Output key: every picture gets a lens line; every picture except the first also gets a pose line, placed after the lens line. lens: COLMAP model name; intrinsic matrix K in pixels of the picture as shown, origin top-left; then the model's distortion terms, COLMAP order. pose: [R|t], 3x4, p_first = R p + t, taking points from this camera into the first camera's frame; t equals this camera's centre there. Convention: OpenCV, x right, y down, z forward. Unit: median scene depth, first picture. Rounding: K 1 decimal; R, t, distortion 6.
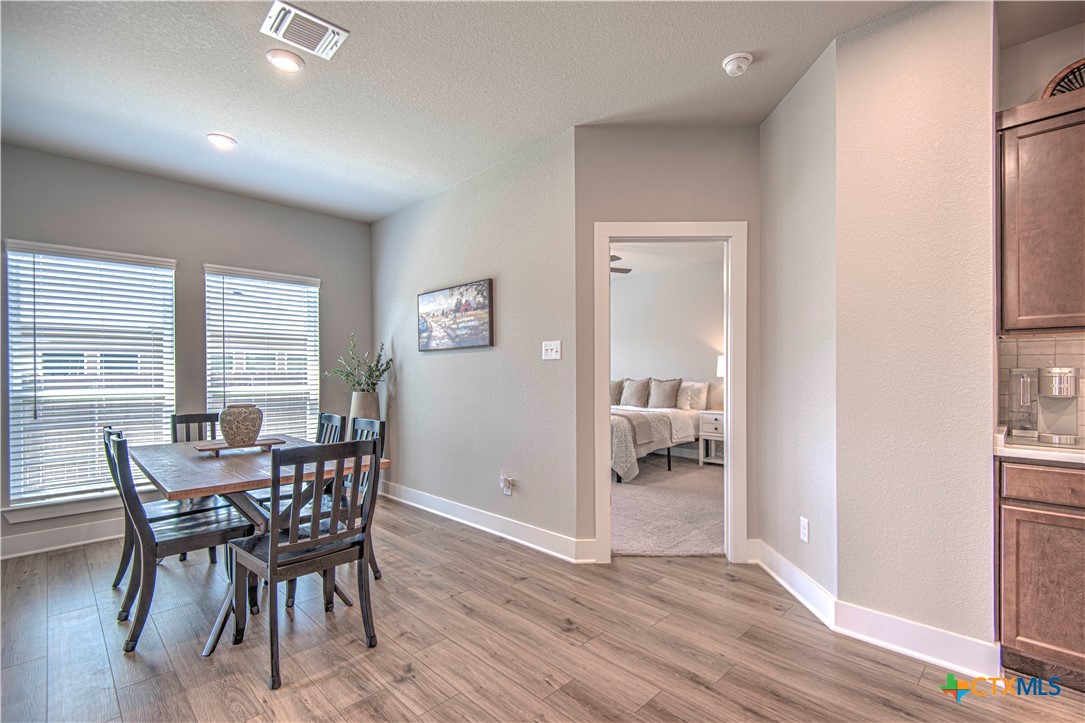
lens RADIAL K [[496.2, 0, 541.4], [0, 496.2, 375.7], [0, 0, 1]] dist [0.029589, -0.011528]
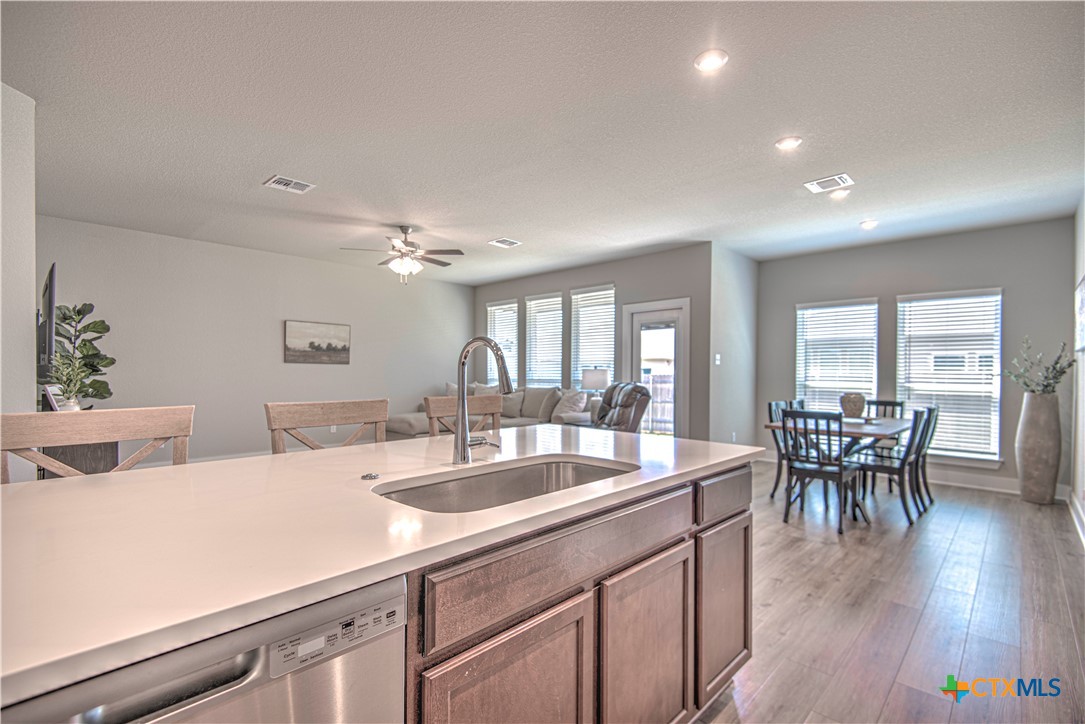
lens RADIAL K [[496.2, 0, 551.5], [0, 496.2, 374.5], [0, 0, 1]] dist [0.029589, -0.011528]
pose [[0.040157, 0.009915, -0.999144, 0.731172], [-0.013181, 0.999869, 0.009393, -0.001997], [0.999106, 0.012793, 0.040283, -0.030968]]
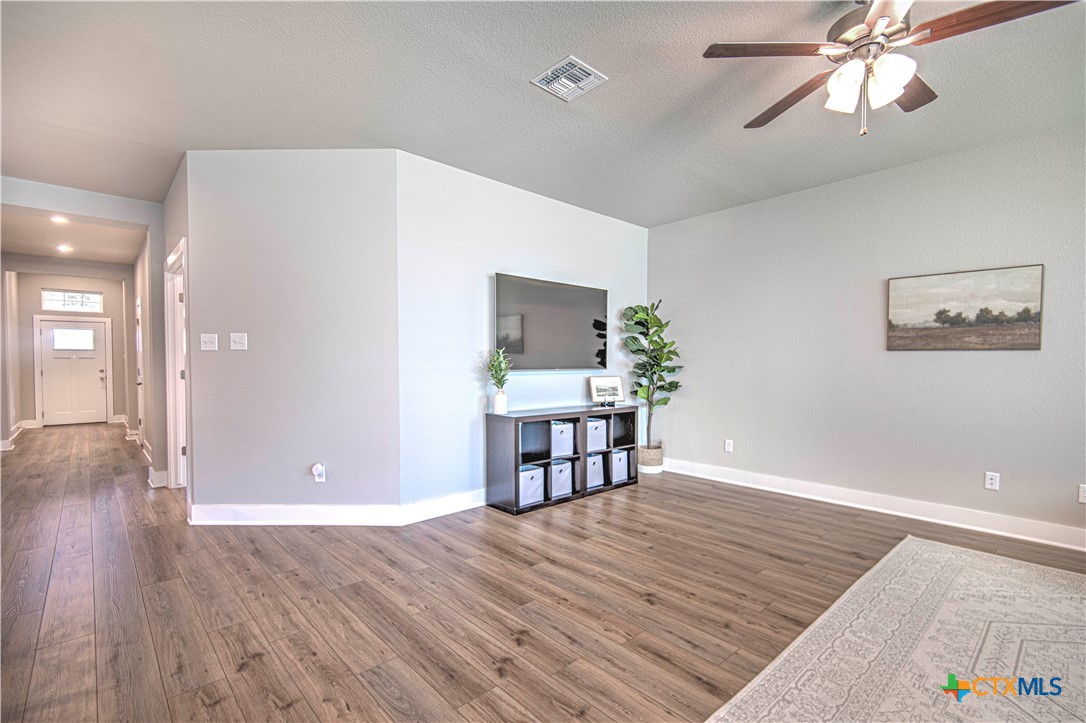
lens RADIAL K [[496.7, 0, 557.8], [0, 496.7, 377.9], [0, 0, 1]] dist [0.029589, -0.011528]
pose [[-0.999873, 0.000427, 0.015917, -0.325745], [0.001087, 0.999138, 0.041498, -0.001508], [-0.015886, 0.041510, -0.999012, 0.158034]]
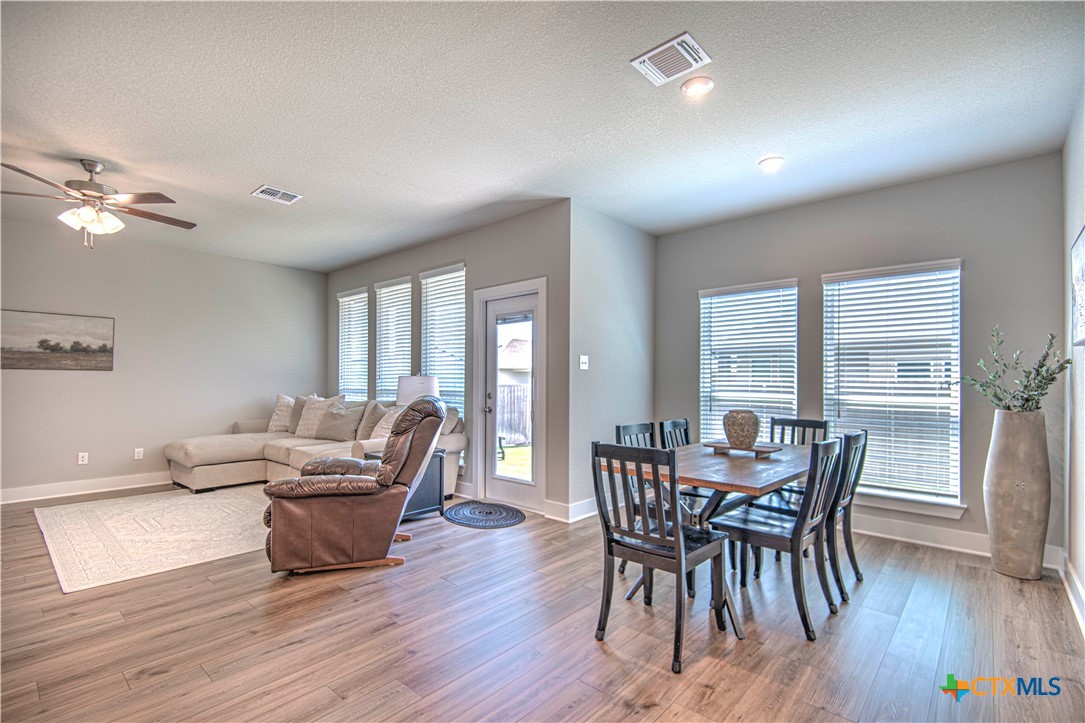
lens RADIAL K [[496.2, 0, 548.7], [0, 496.2, 375.0], [0, 0, 1]] dist [0.029589, -0.011528]
pose [[0.069584, -0.007120, -0.997551, 0.323539], [-0.011206, 0.999906, -0.007918, -0.002898], [0.997513, 0.011730, 0.069498, 0.382288]]
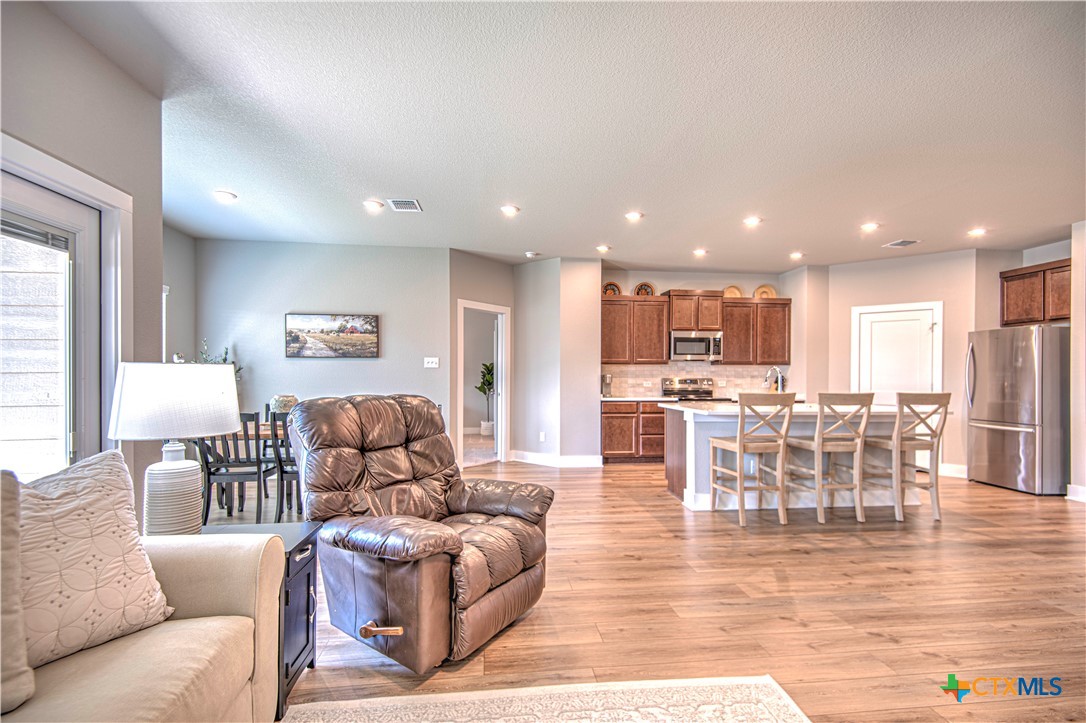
lens RADIAL K [[496.7, 0, 549.9], [0, 496.7, 368.1], [0, 0, 1]] dist [0.029589, -0.011528]
pose [[0.610928, 0.018148, 0.791478, -0.963024], [-0.001286, 0.999759, -0.021931, 0.007729], [-0.791685, 0.012380, 0.610804, -0.381996]]
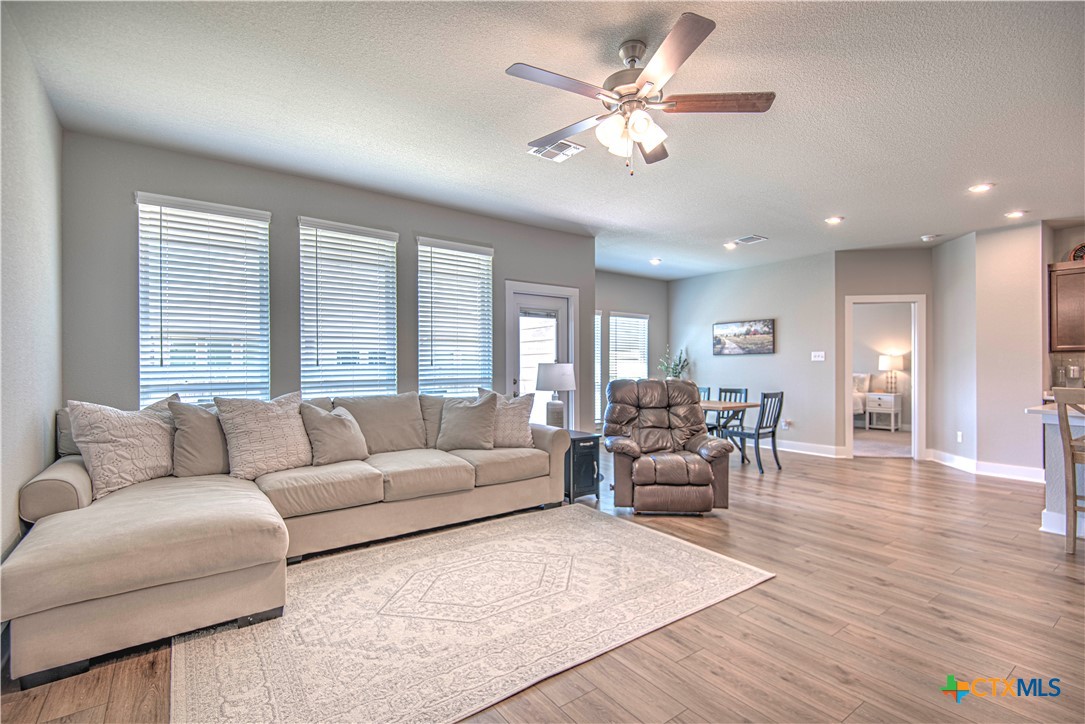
lens RADIAL K [[496.2, 0, 548.0], [0, 496.2, 364.9], [0, 0, 1]] dist [0.029589, -0.011528]
pose [[0.989198, 0.005473, -0.146483, -0.650902], [-0.006752, 0.999943, -0.008231, 0.007409], [0.146429, 0.009131, 0.989179, -1.008503]]
